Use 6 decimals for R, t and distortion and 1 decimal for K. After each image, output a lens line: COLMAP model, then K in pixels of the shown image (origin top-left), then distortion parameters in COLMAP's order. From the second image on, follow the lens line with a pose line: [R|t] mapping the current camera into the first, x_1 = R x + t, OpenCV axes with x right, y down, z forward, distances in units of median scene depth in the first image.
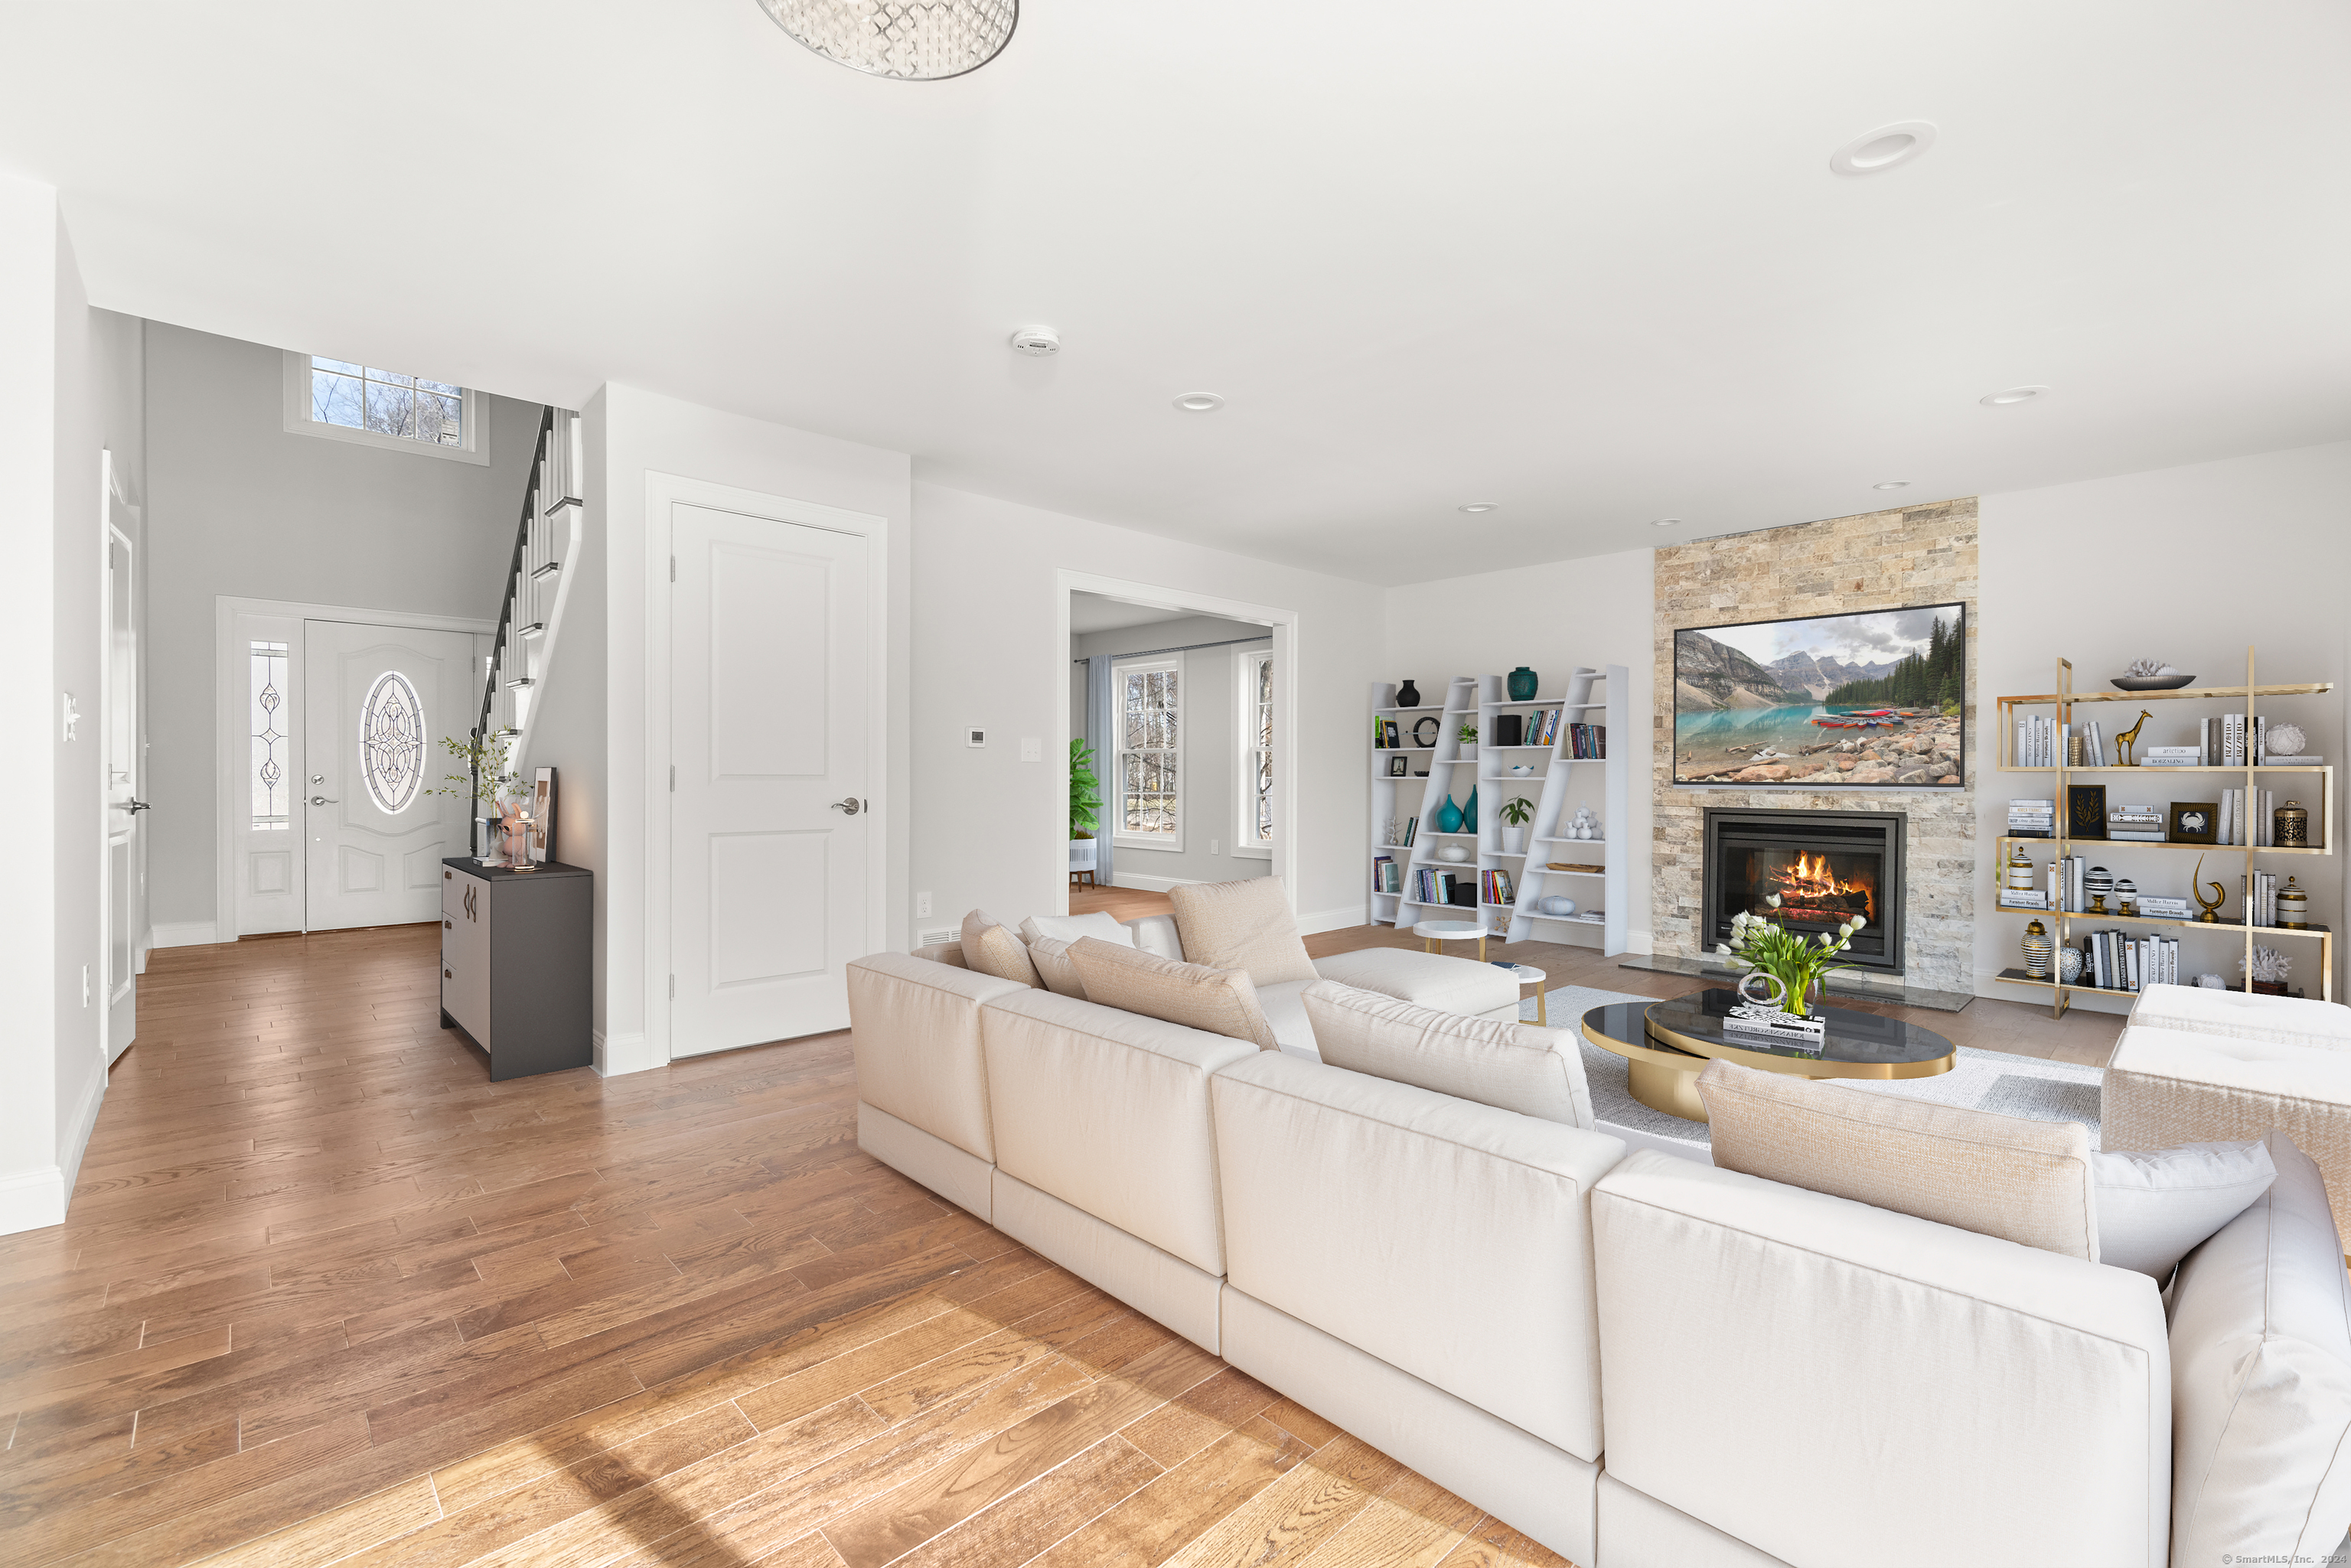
lens RADIAL K [[1017.4, 0, 1170.6], [0, 1017.4, 787.4], [0, 0, 1]] dist [-0.001830, -0.000170]
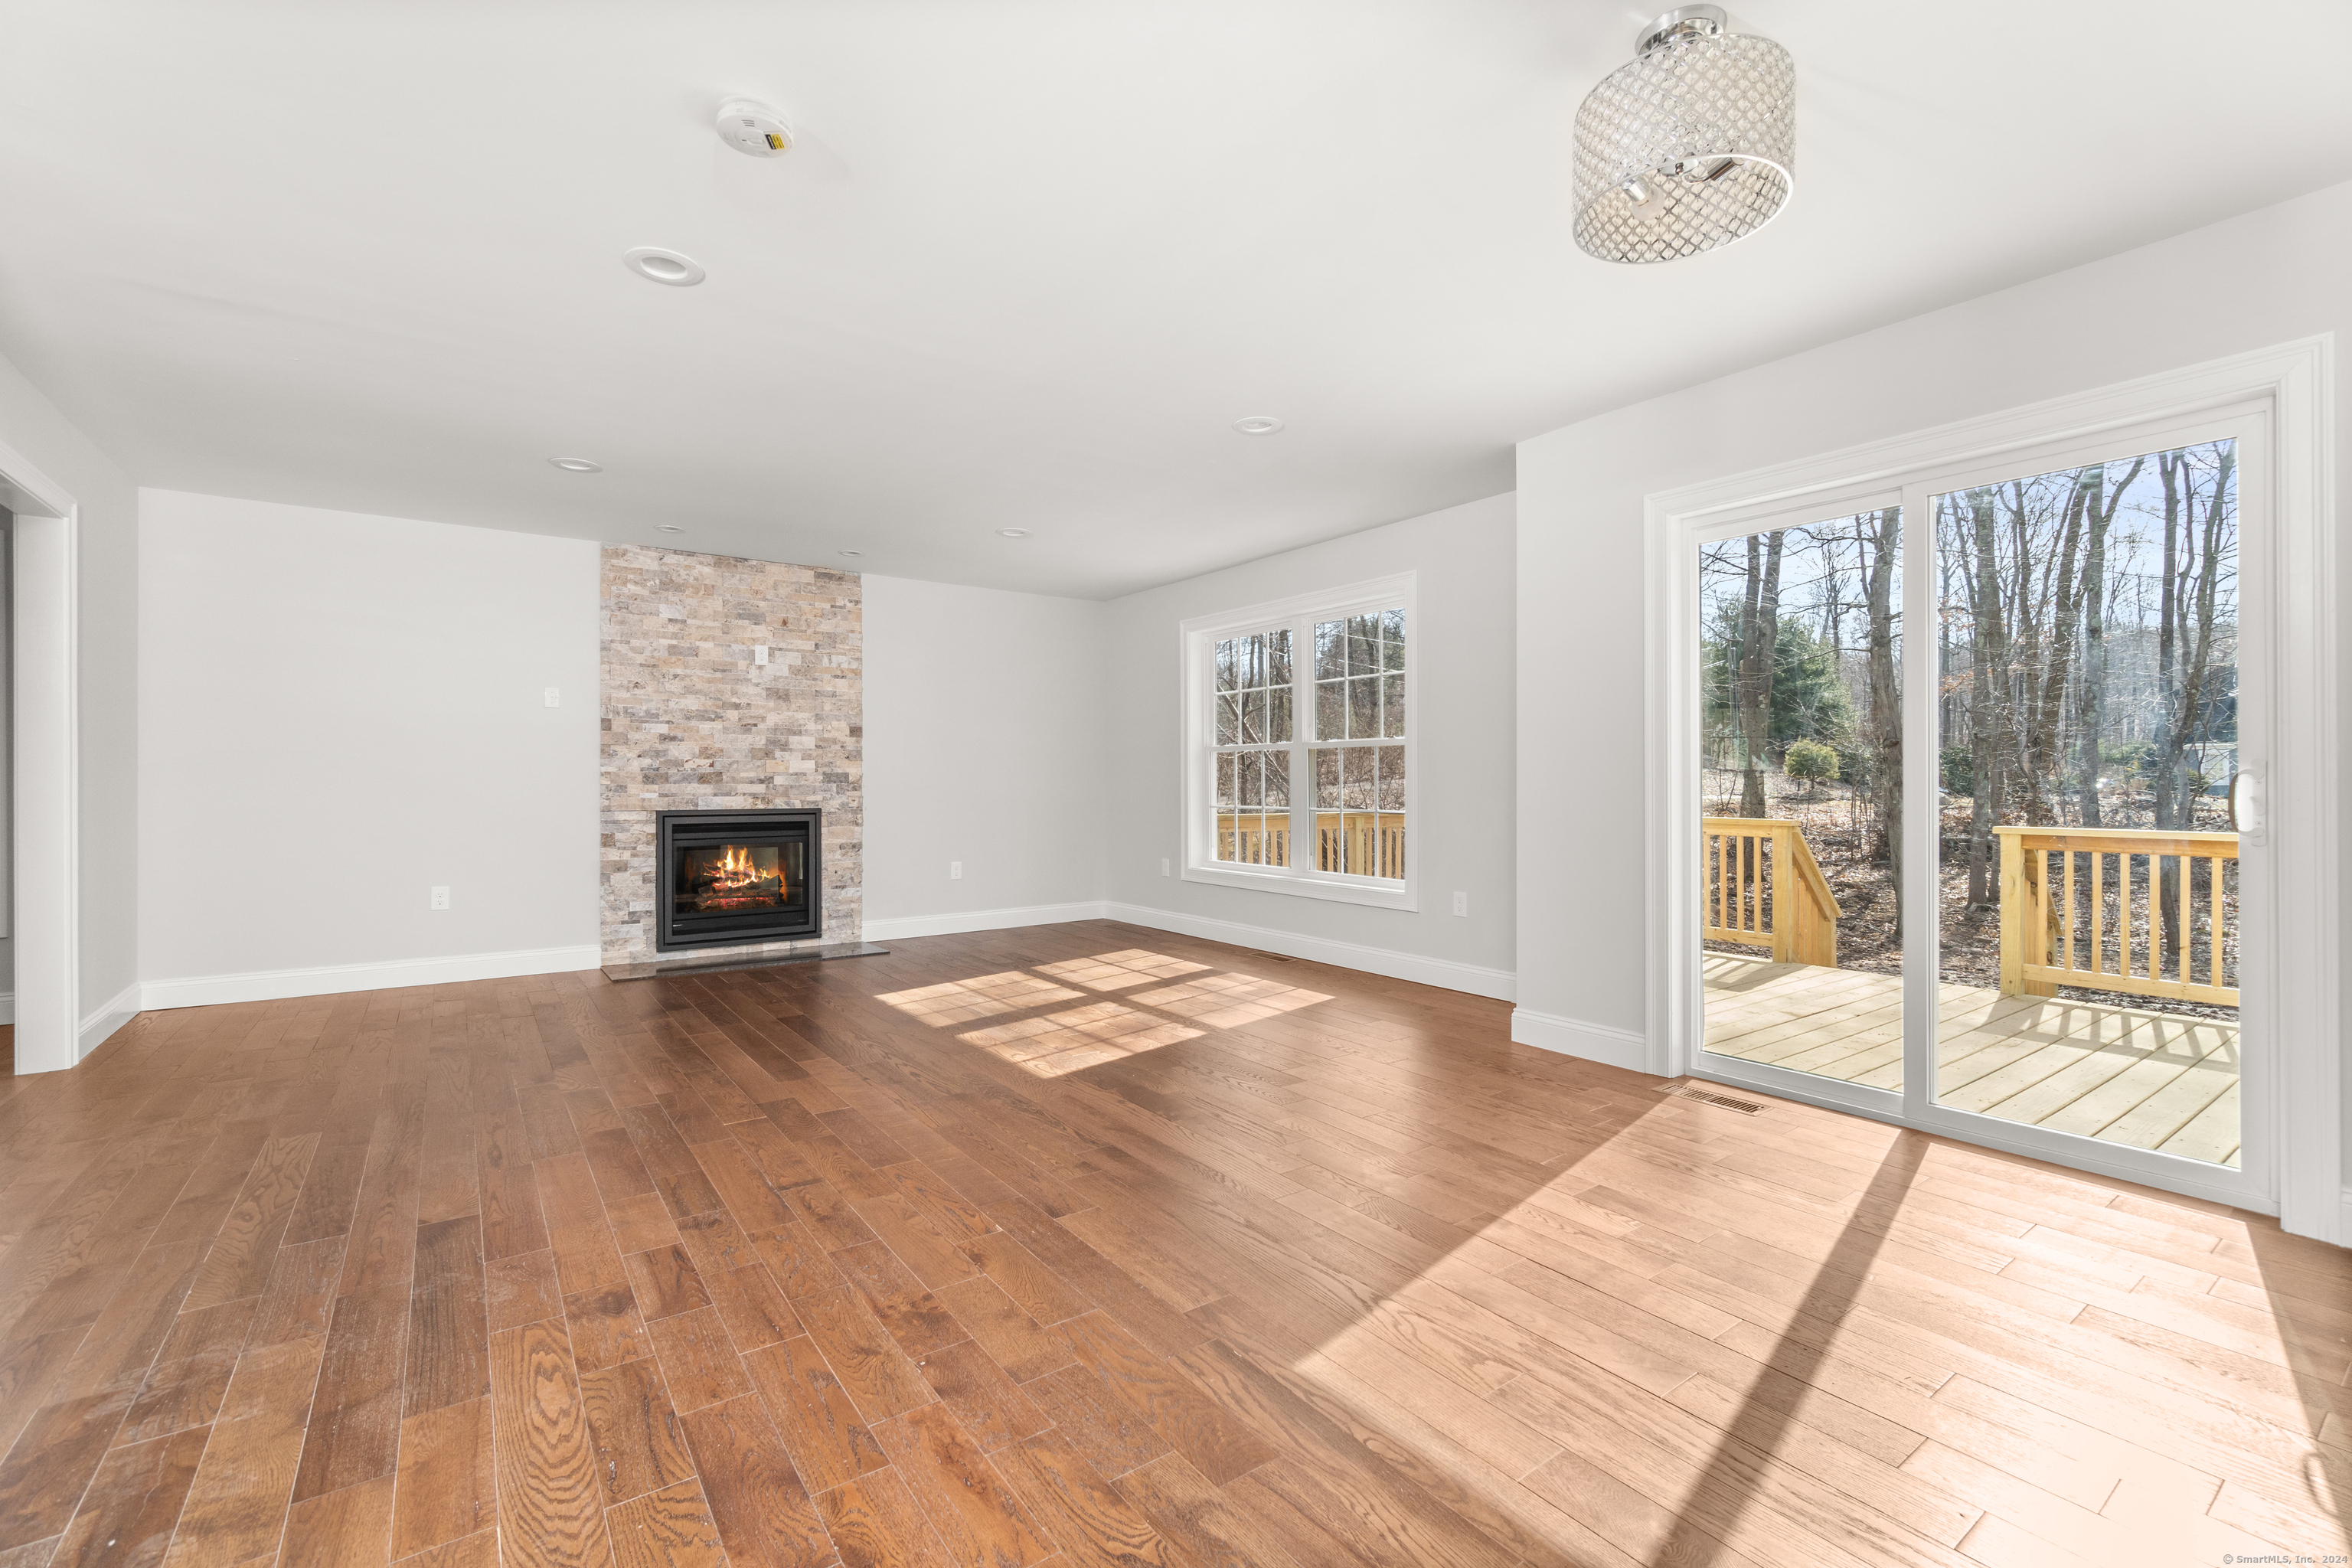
lens RADIAL K [[1017.9, 0, 1173.1], [0, 1017.9, 773.1], [0, 0, 1]] dist [-0.001830, -0.000170]
pose [[0.129794, -0.004824, 0.991529, -0.436563], [0.008807, 0.999954, 0.003712, -0.018362], [-0.991502, 0.008251, 0.129831, 0.365051]]
